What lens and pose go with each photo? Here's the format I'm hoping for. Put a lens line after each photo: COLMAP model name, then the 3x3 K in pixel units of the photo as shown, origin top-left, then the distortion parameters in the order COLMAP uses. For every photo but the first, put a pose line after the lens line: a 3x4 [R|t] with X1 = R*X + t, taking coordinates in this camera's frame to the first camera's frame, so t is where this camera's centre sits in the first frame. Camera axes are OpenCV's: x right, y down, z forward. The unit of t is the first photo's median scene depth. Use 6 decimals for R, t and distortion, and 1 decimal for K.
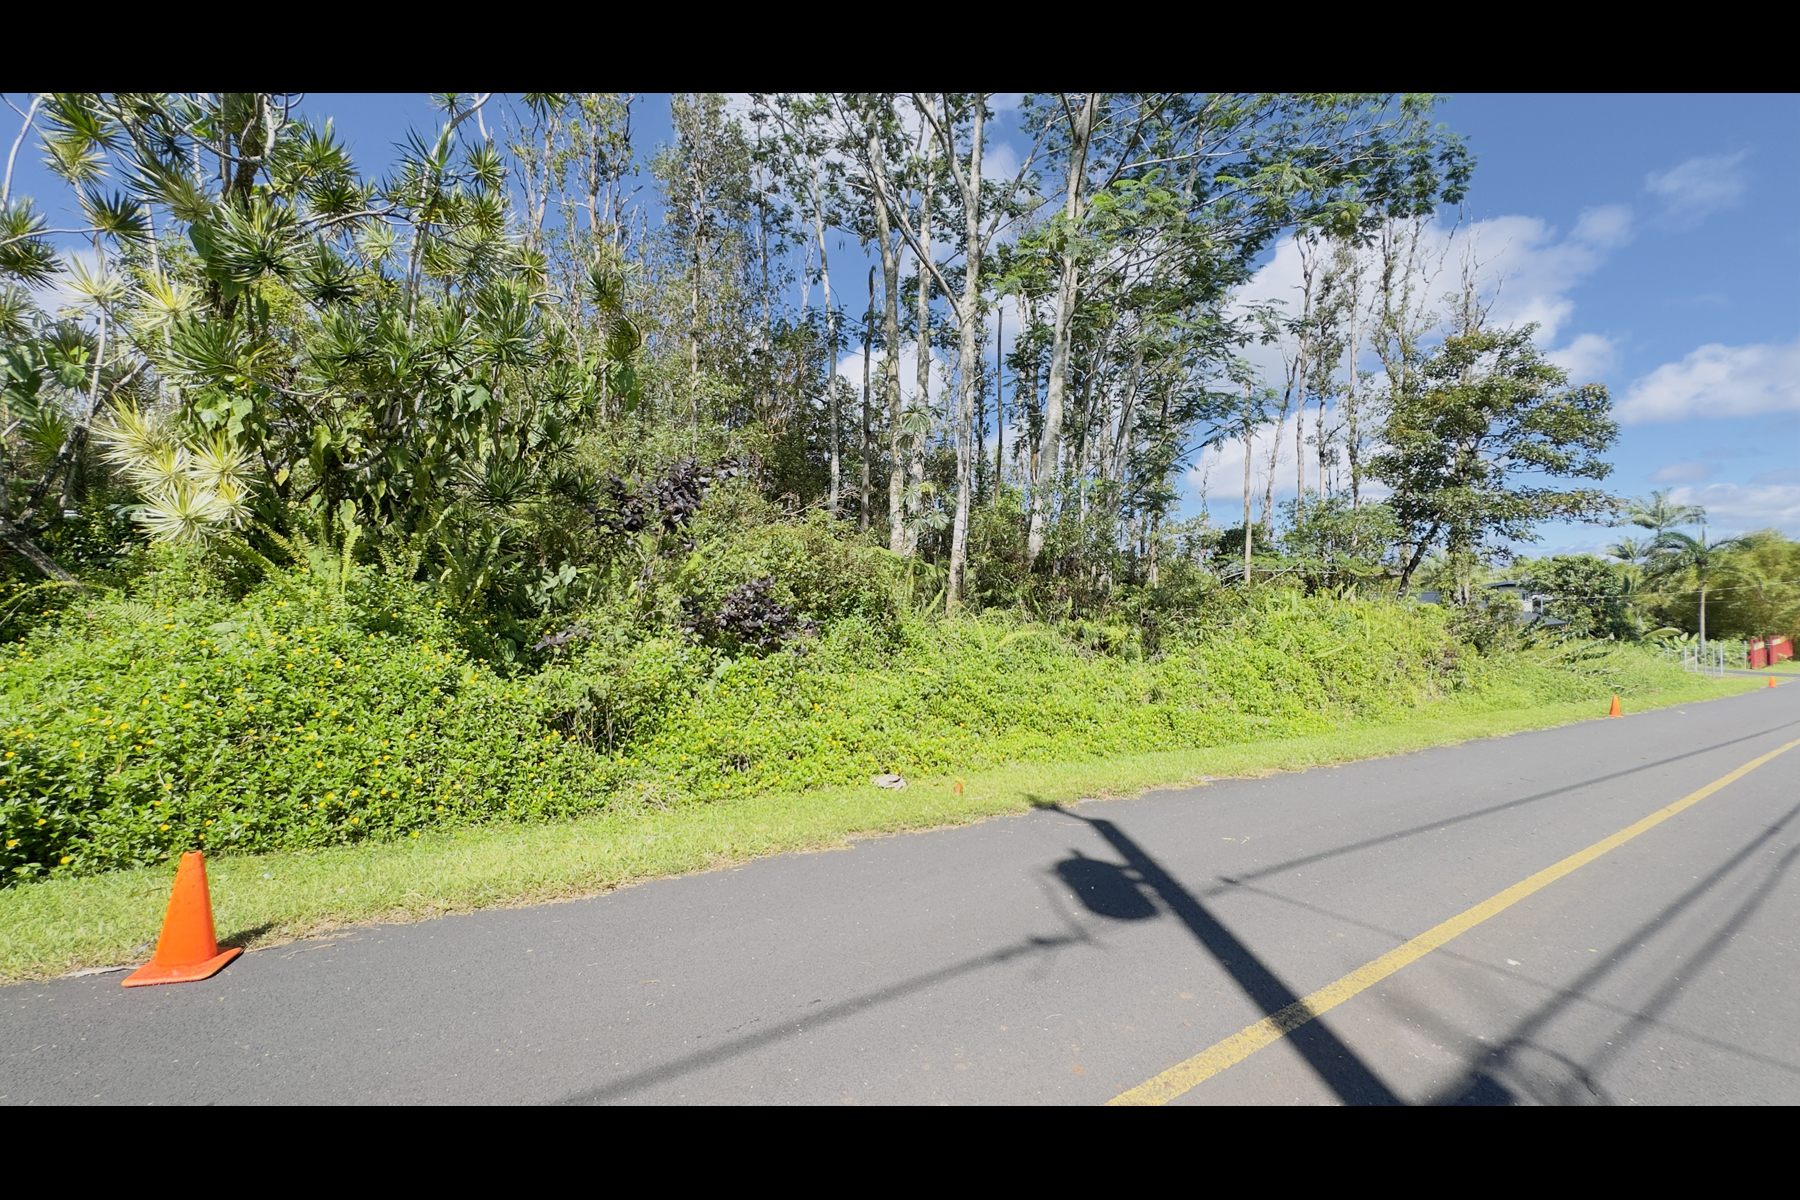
lens RADIAL K [[718.7, 0, 900.0], [0, 718.7, 600.0], [0, 0, 1]] dist [-0.002261, -0.000096]
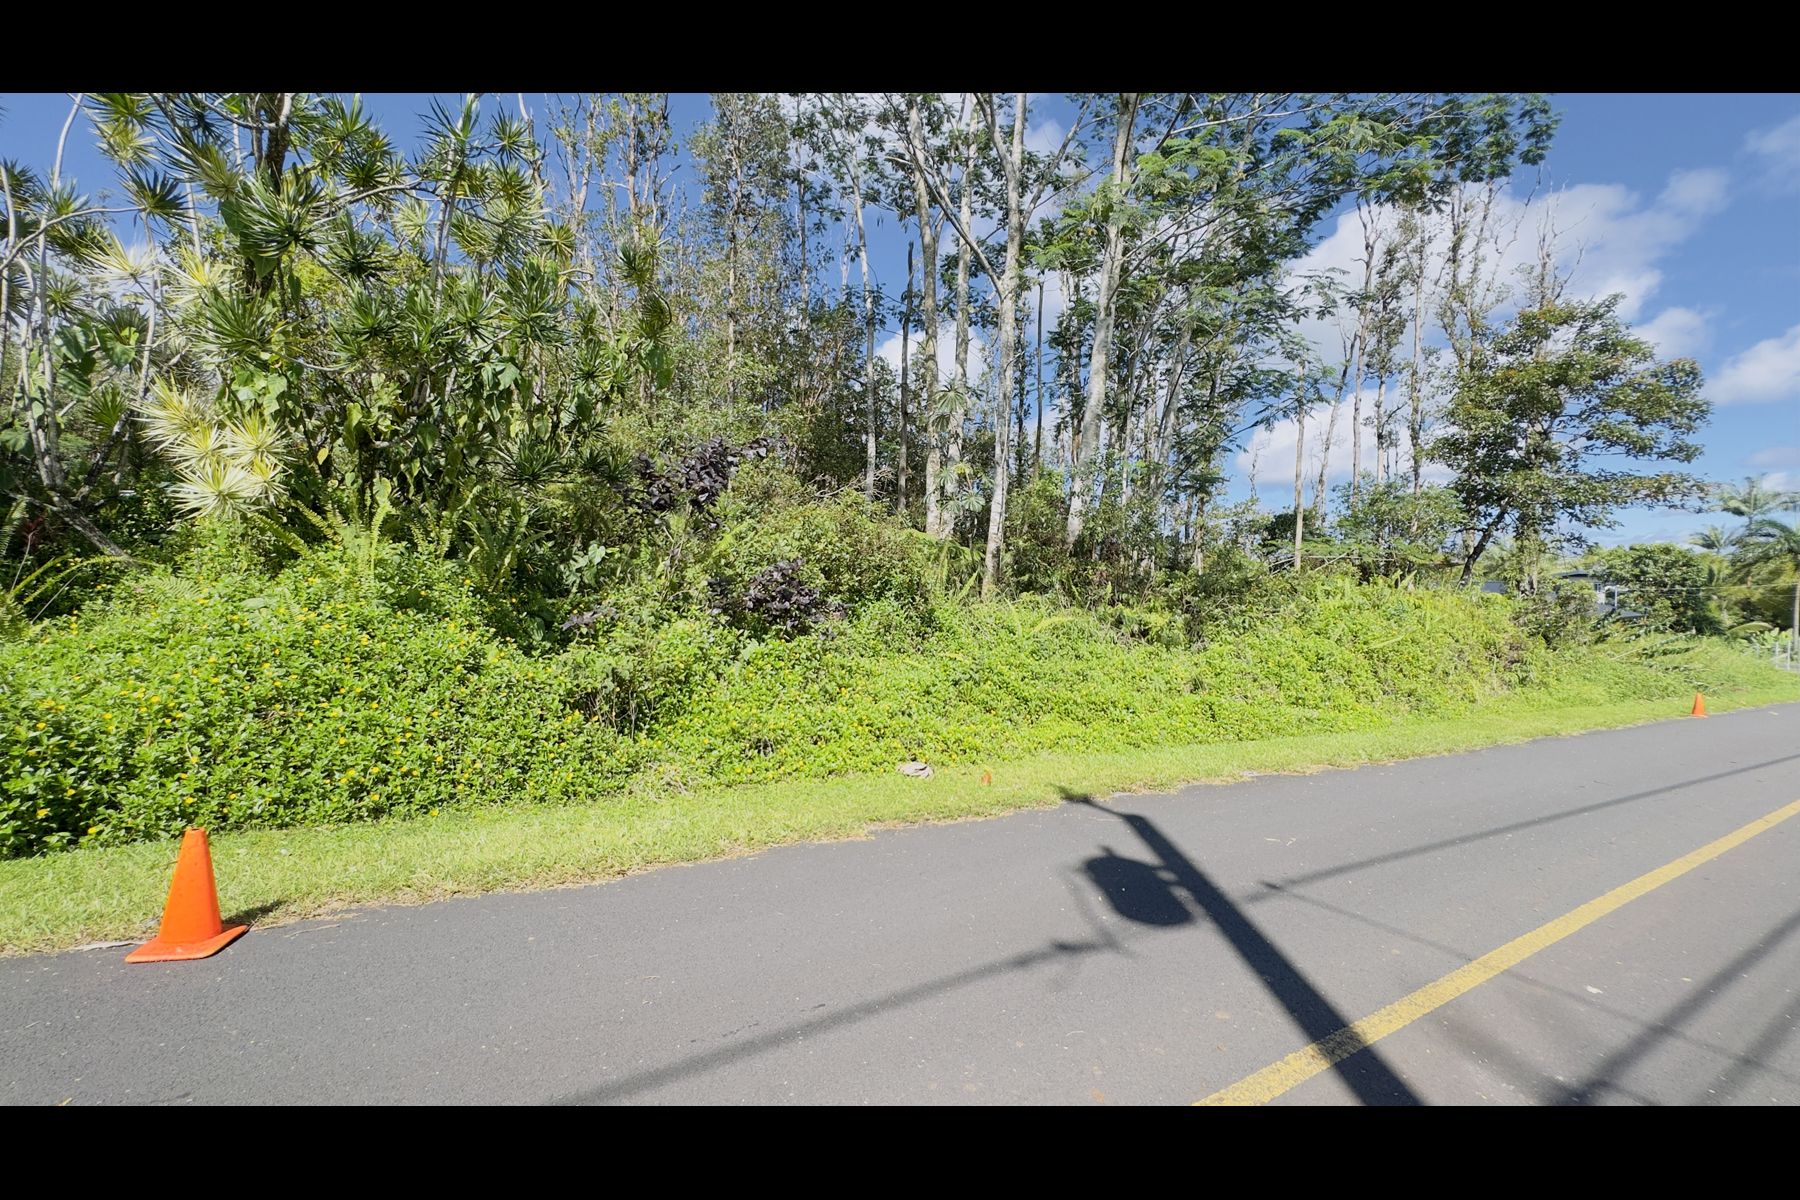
lens RADIAL K [[718.7, 0, 900.0], [0, 718.7, 600.0], [0, 0, 1]] dist [-0.002261, -0.000096]
pose [[0.998499, 0.011126, -0.053634, 0.009253], [-0.009951, 0.999706, 0.022124, 0.001484], [0.053864, -0.021557, 0.998316, 0.021796]]
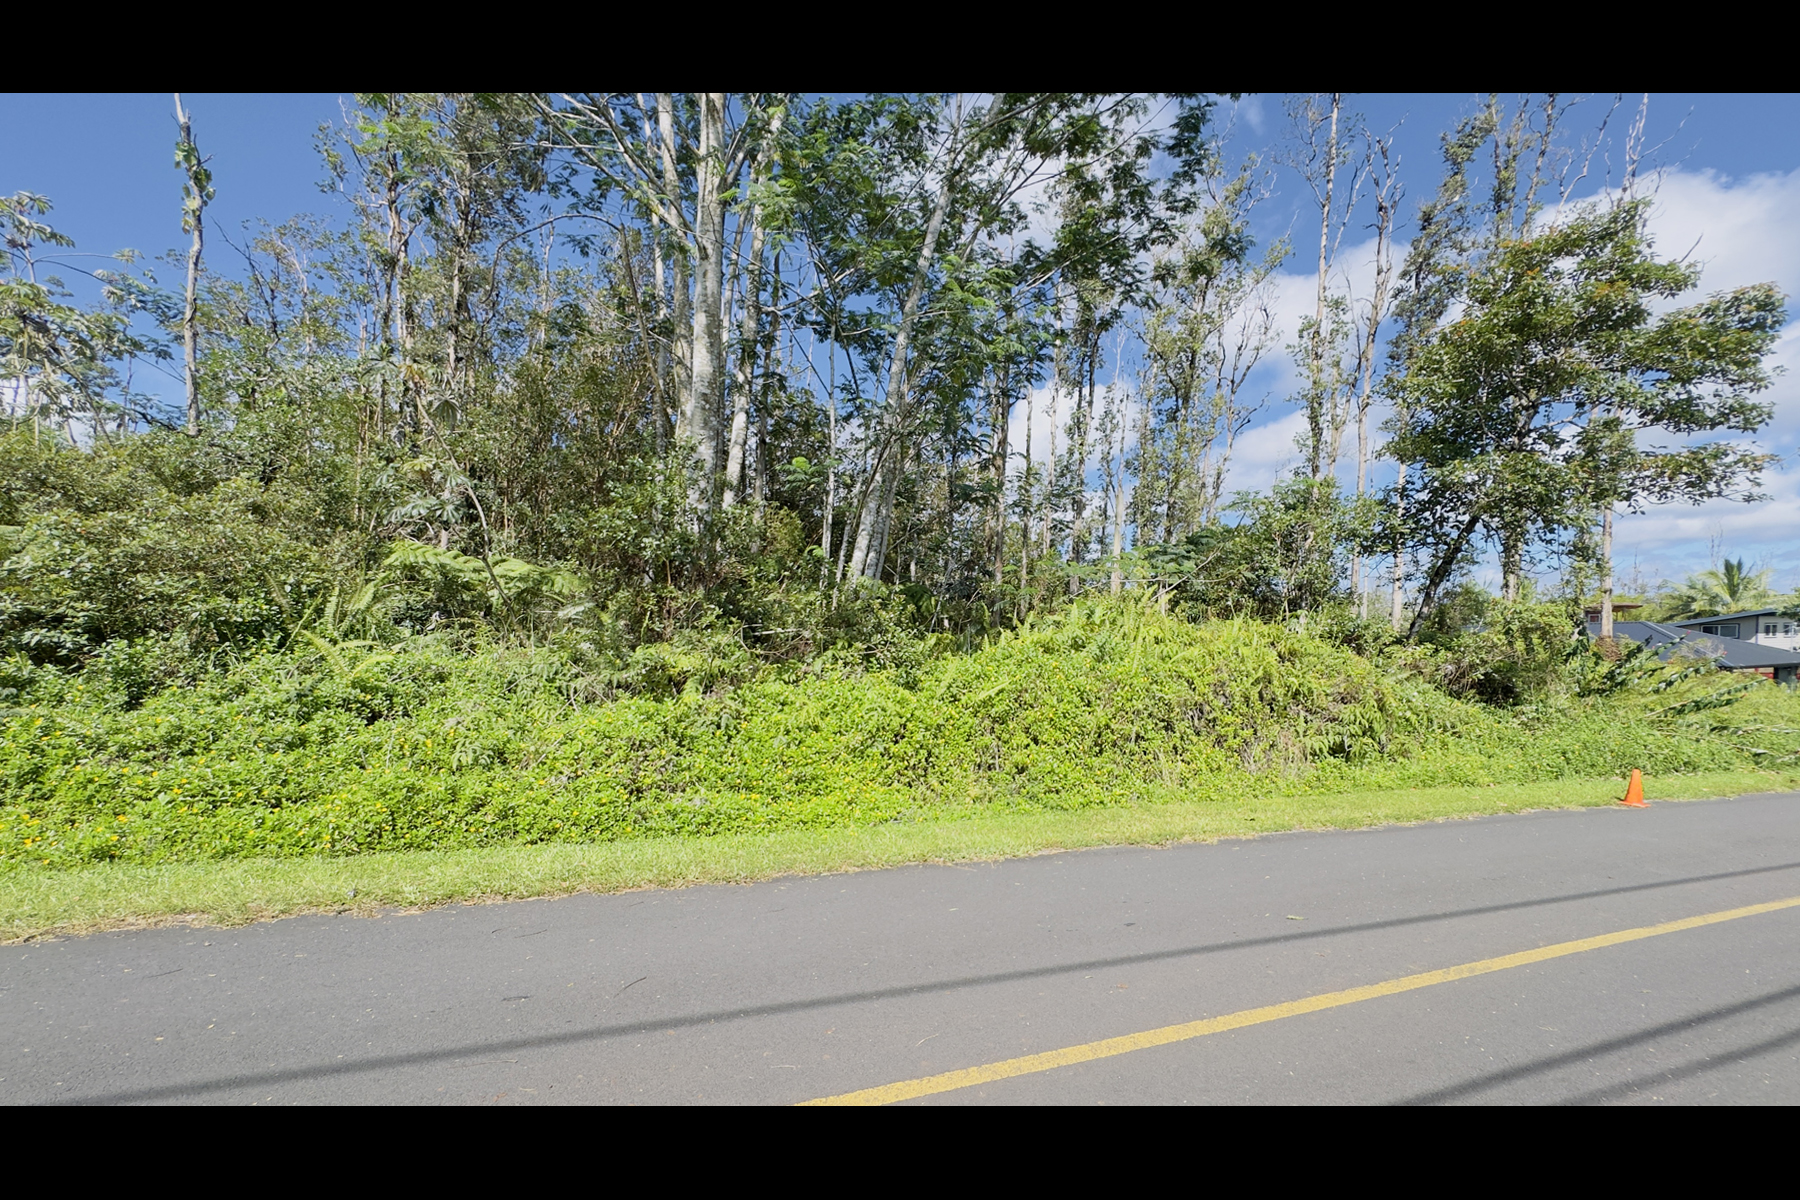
lens RADIAL K [[698.2, 0, 925.2], [0, 698.2, 653.9], [0, 0, 1]] dist [0.000657, -0.000168]
pose [[0.975392, 0.005148, -0.220417, 0.883914], [-0.000202, 0.999748, 0.022456, 0.035386], [0.220477, -0.021859, 0.975147, 0.505879]]
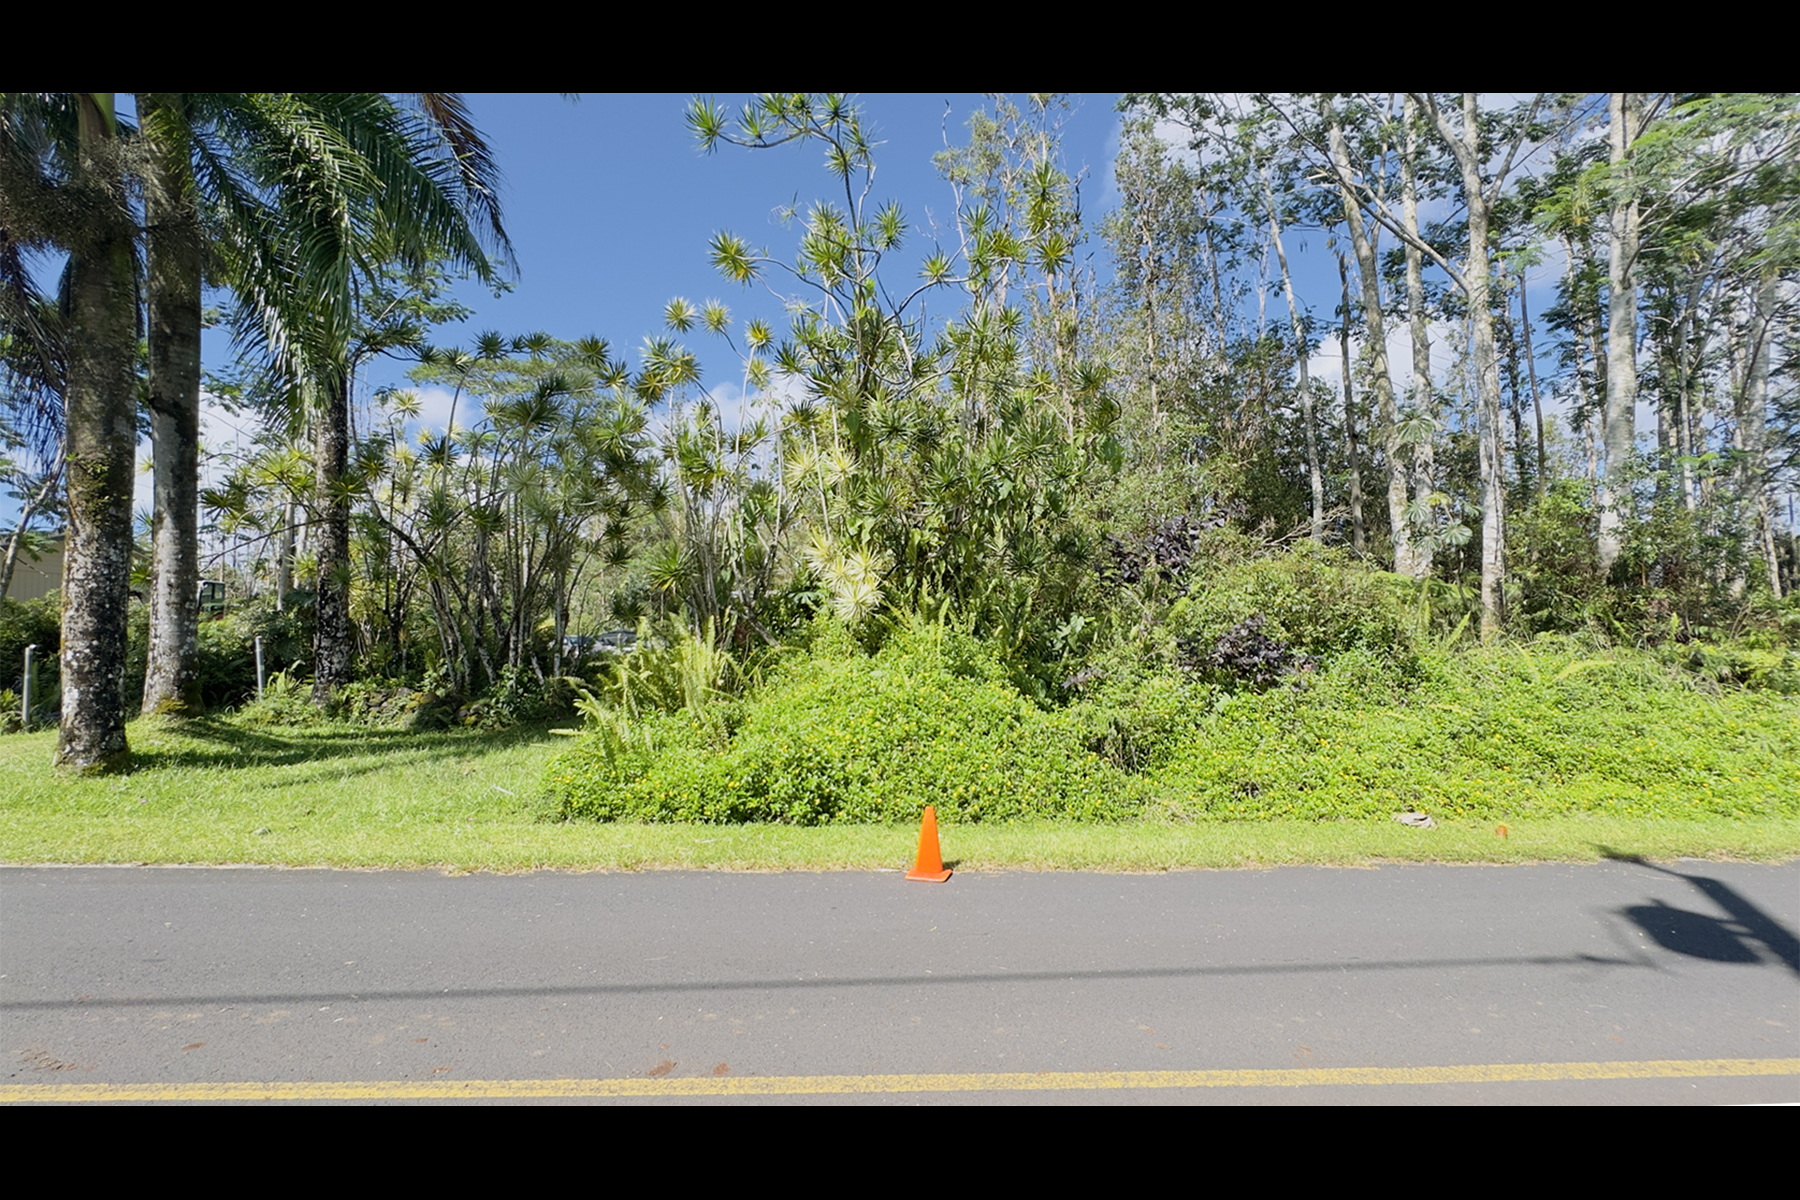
lens RADIAL K [[775.1, 0, 926.2], [0, 775.1, 584.8], [0, 0, 1]] dist [-0.001991, 0.000234]
pose [[0.843135, -0.080991, -0.531567, 0.007336], [0.045784, 0.995814, -0.079107, -0.007814], [0.535749, 0.042361, 0.843314, -0.171310]]
